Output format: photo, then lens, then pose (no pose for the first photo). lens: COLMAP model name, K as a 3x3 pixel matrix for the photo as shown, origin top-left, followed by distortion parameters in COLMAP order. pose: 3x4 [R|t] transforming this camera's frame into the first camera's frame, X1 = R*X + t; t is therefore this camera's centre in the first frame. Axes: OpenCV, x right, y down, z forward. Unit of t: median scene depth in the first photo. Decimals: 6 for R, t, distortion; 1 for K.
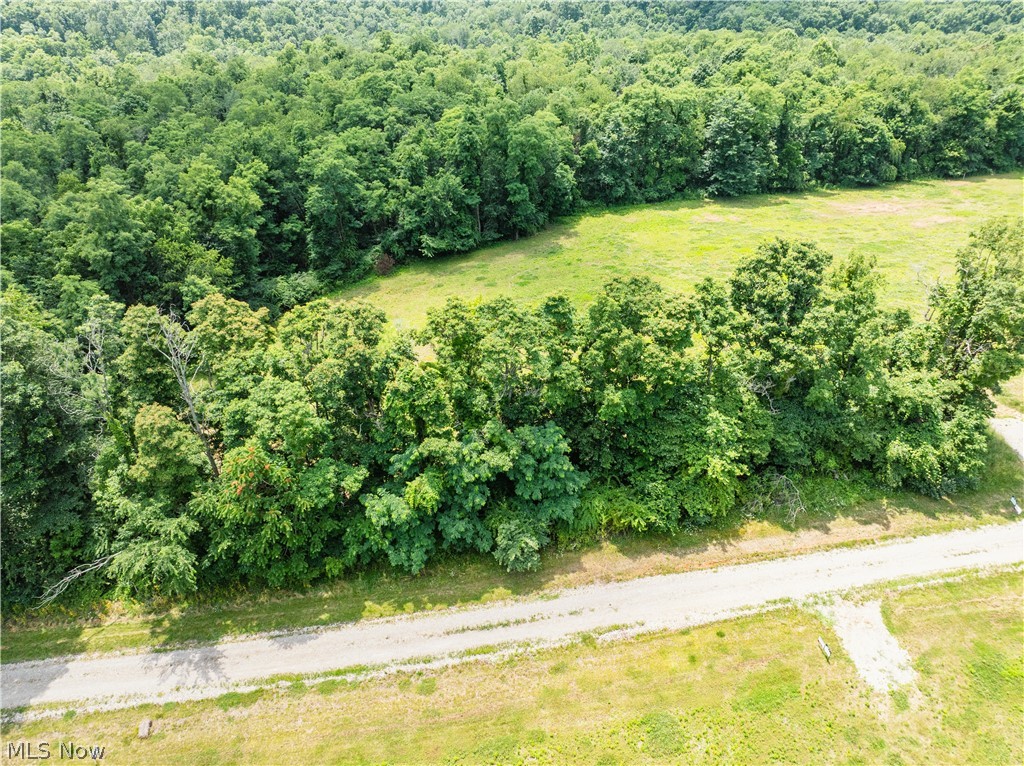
lens RADIAL K [[726.6, 0, 512.0], [0, 726.6, 383.0], [0, 0, 1]] dist [-0.064042, 0.039779]
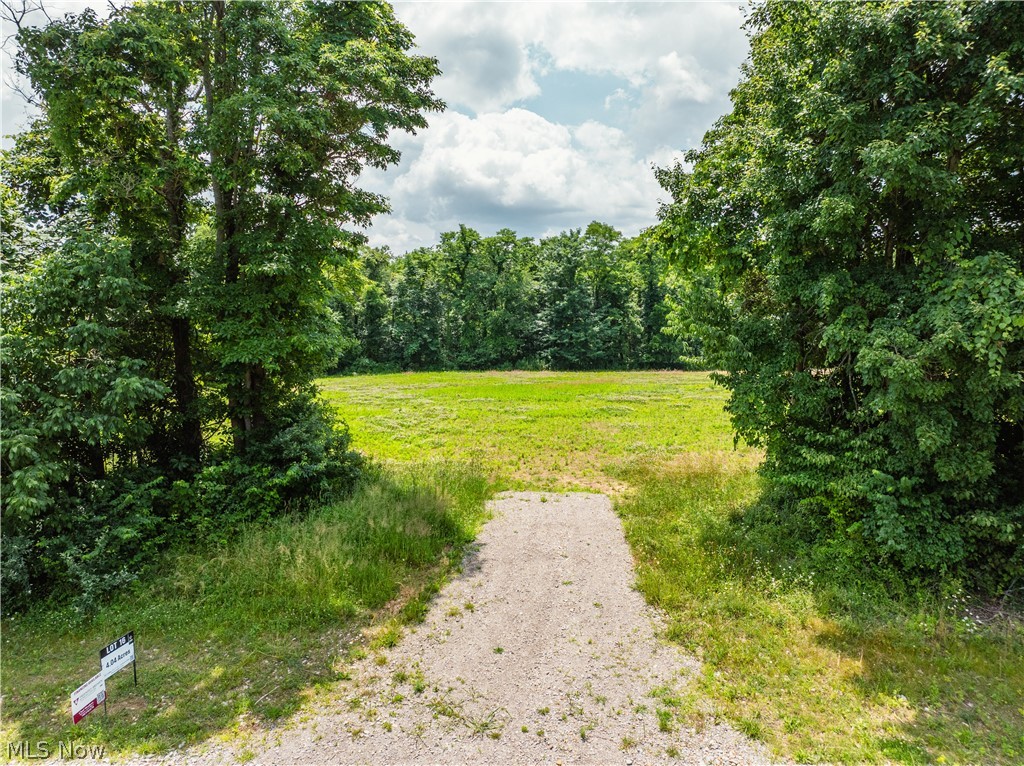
lens RADIAL K [[726.6, 0, 512.0], [0, 726.6, 383.0], [0, 0, 1]] dist [-0.064042, 0.039779]
pose [[0.989879, 0.019077, -0.140625, 0.842193], [-0.076127, 0.907662, -0.412740, 0.171077], [0.119766, 0.419268, 0.899928, 0.802089]]
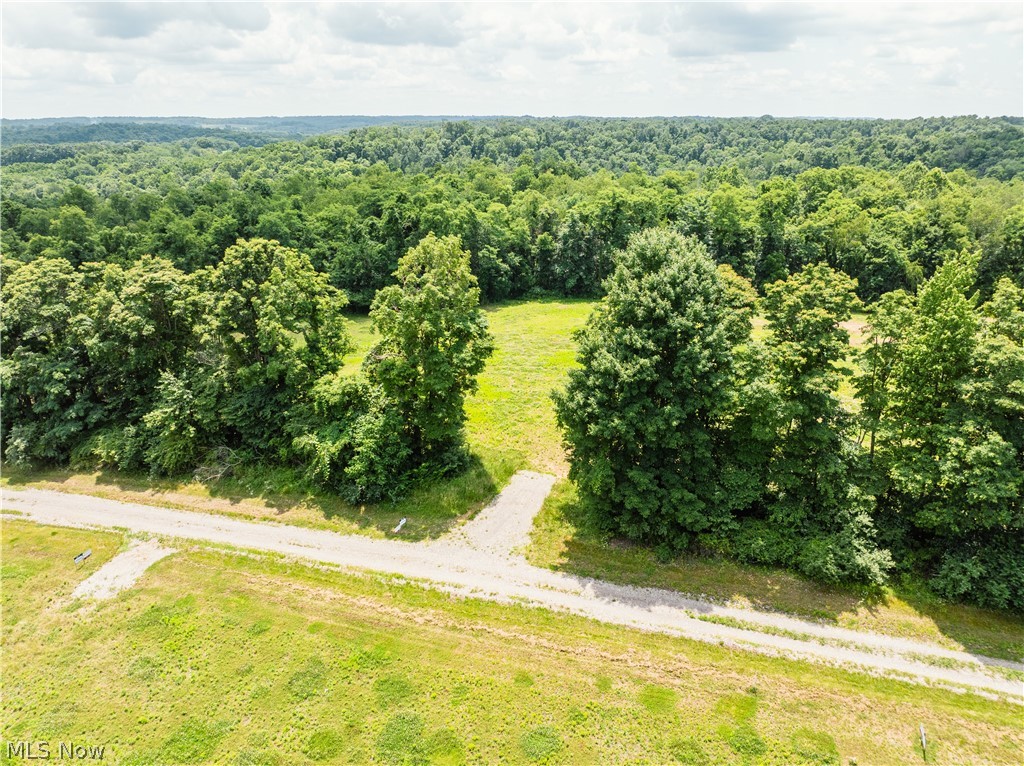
lens RADIAL K [[726.6, 0, 512.0], [0, 726.6, 383.0], [0, 0, 1]] dist [-0.064042, 0.039779]
pose [[0.902914, 0.148737, -0.403266, 1.199865], [-0.222097, 0.964708, -0.141462, 0.092154], [0.367994, 0.217292, 0.904082, 0.139250]]
